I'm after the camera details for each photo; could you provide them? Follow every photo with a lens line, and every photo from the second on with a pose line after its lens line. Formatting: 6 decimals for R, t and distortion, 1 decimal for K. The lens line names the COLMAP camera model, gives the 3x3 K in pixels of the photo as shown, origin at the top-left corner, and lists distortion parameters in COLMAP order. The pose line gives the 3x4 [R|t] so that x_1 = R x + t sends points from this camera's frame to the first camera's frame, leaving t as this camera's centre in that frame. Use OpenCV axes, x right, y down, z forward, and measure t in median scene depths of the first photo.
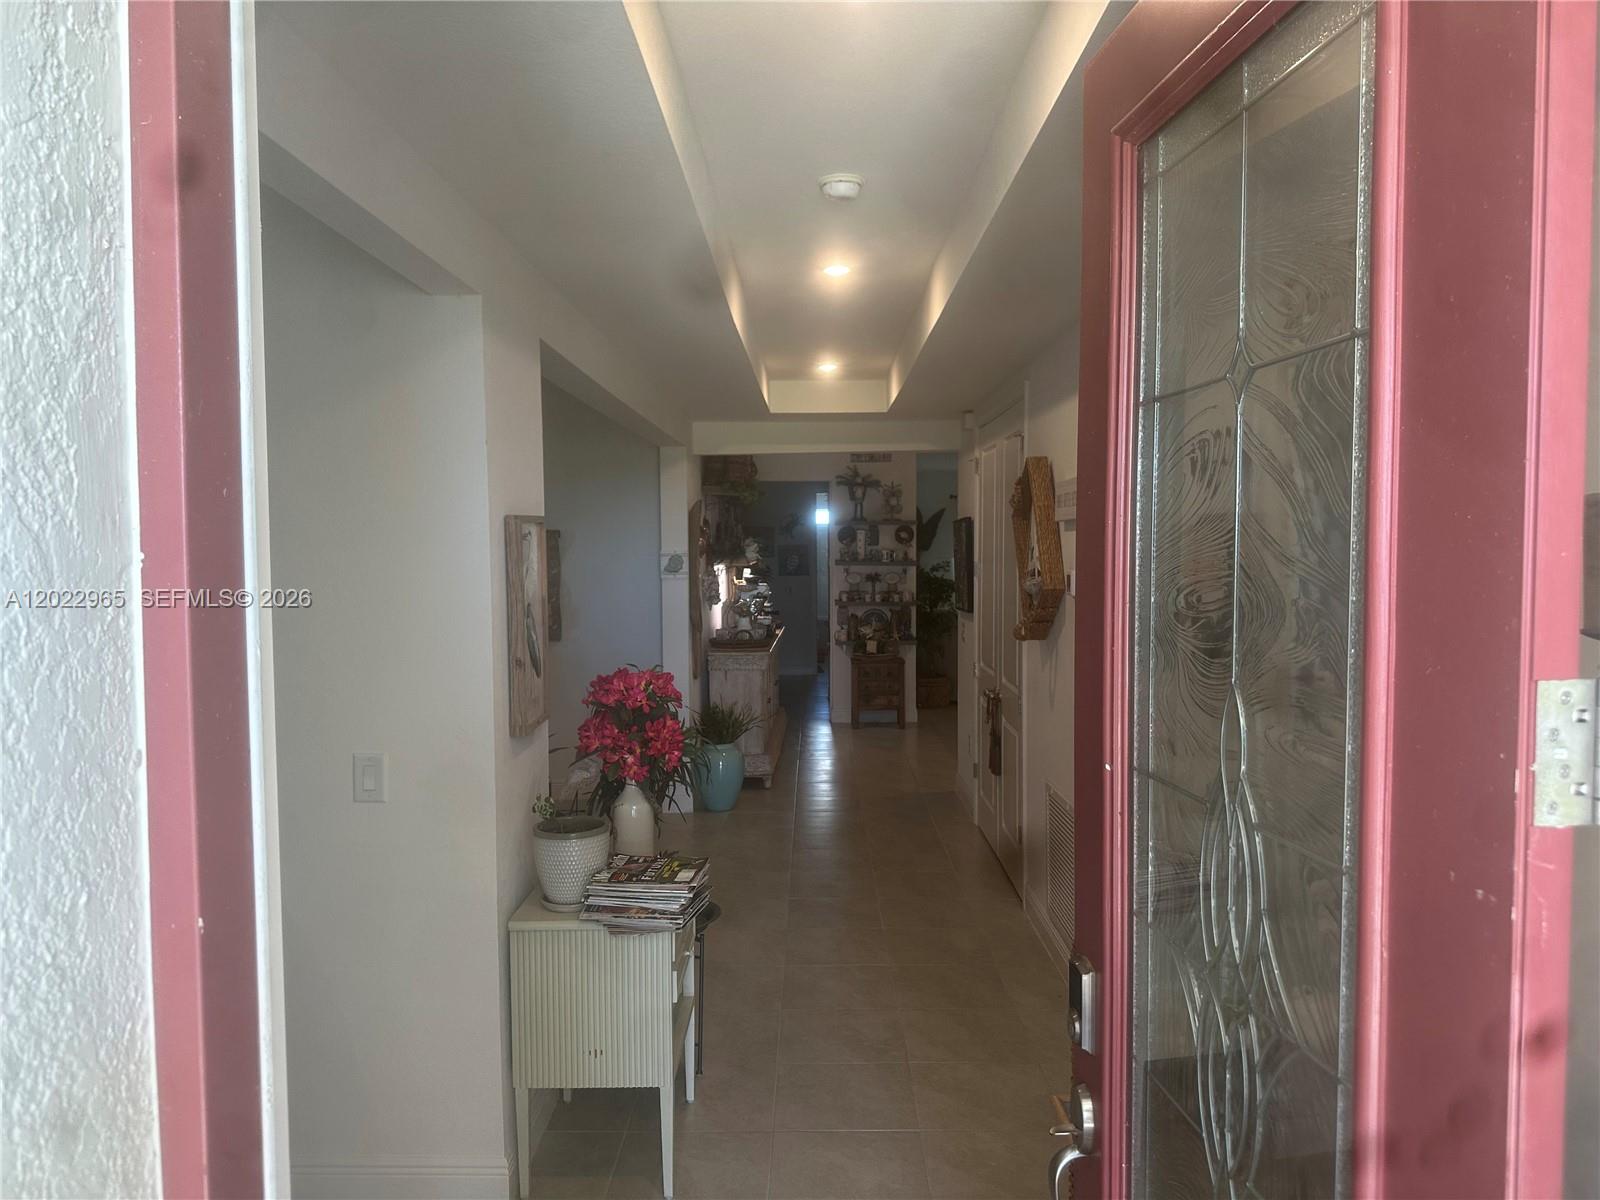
lens RADIAL K [[1146.1, 0, 784.9], [0, 1146.1, 600.5], [0, 0, 1]] dist [0.004480, 0.011459]
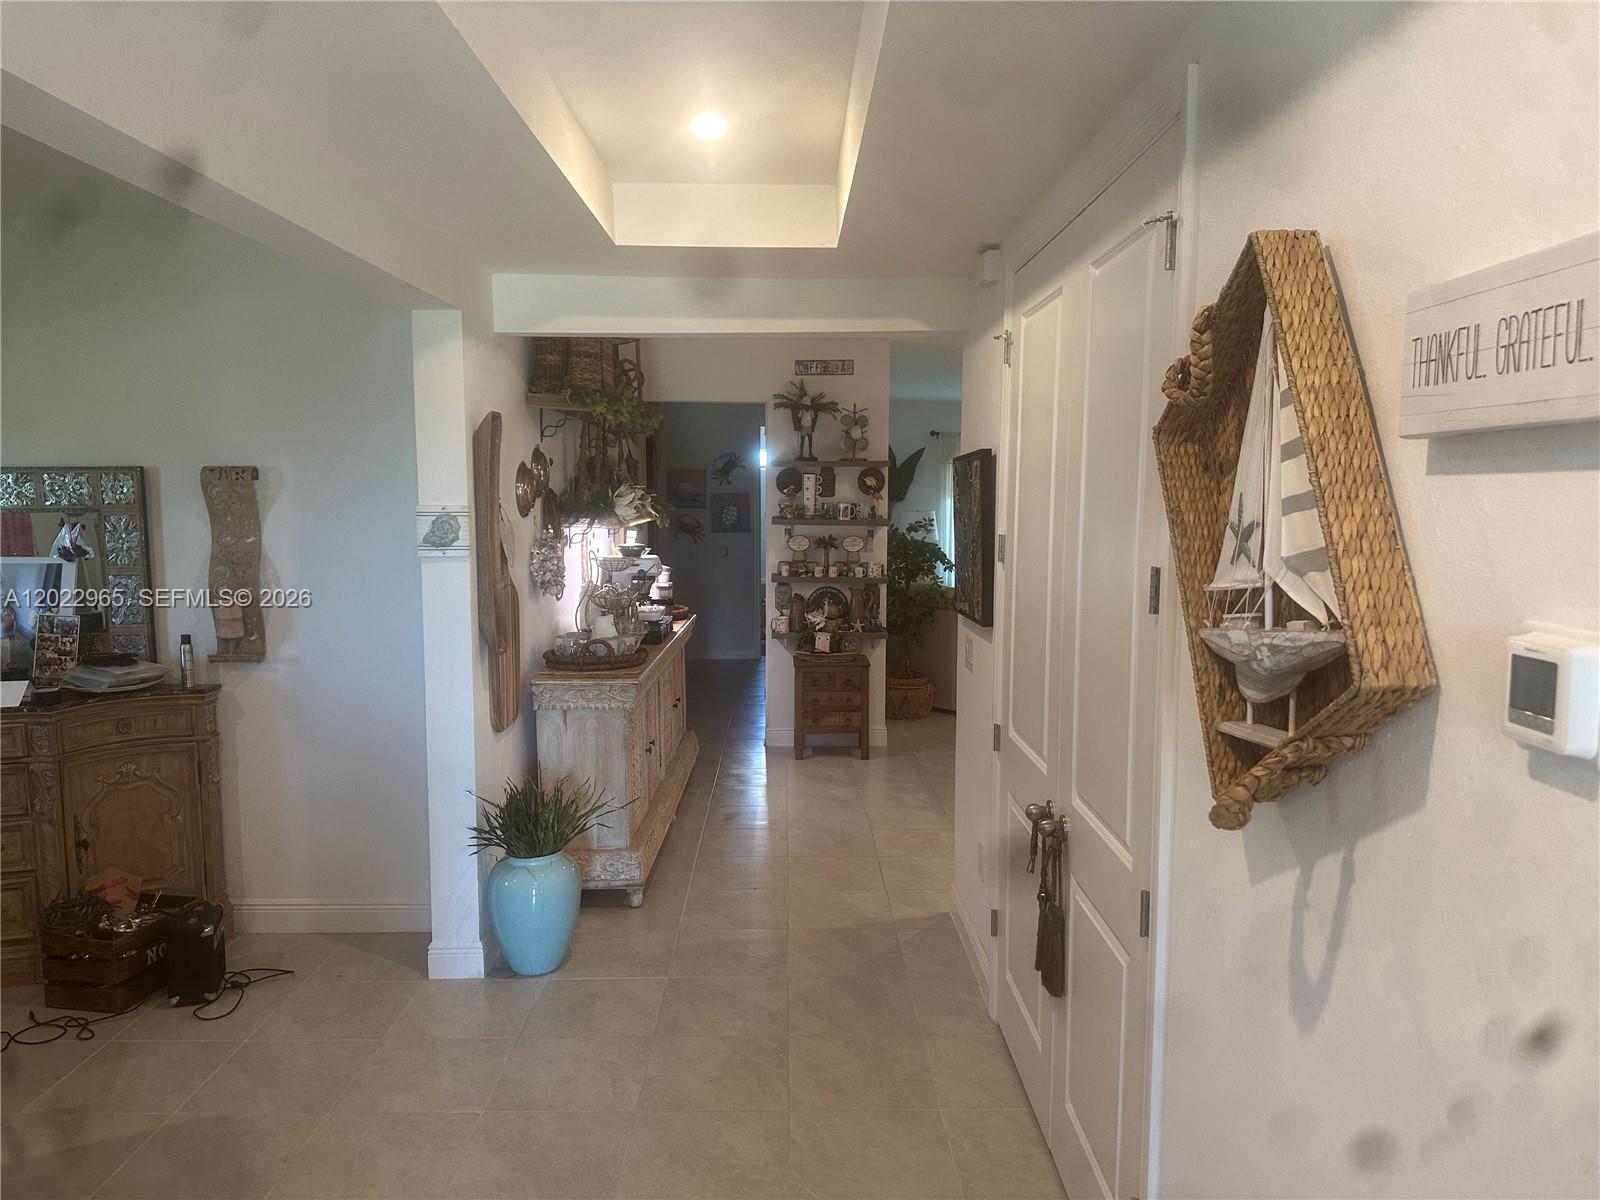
lens RADIAL K [[1146.1, 0, 813.5], [0, 1146.1, 608.3], [0, 0, 1]] dist [0.004480, 0.011459]
pose [[0.998702, 0.004880, 0.050708, 0.034265], [-0.007580, 0.998555, 0.053197, -0.017252], [-0.050376, -0.053512, 0.997296, 0.304034]]
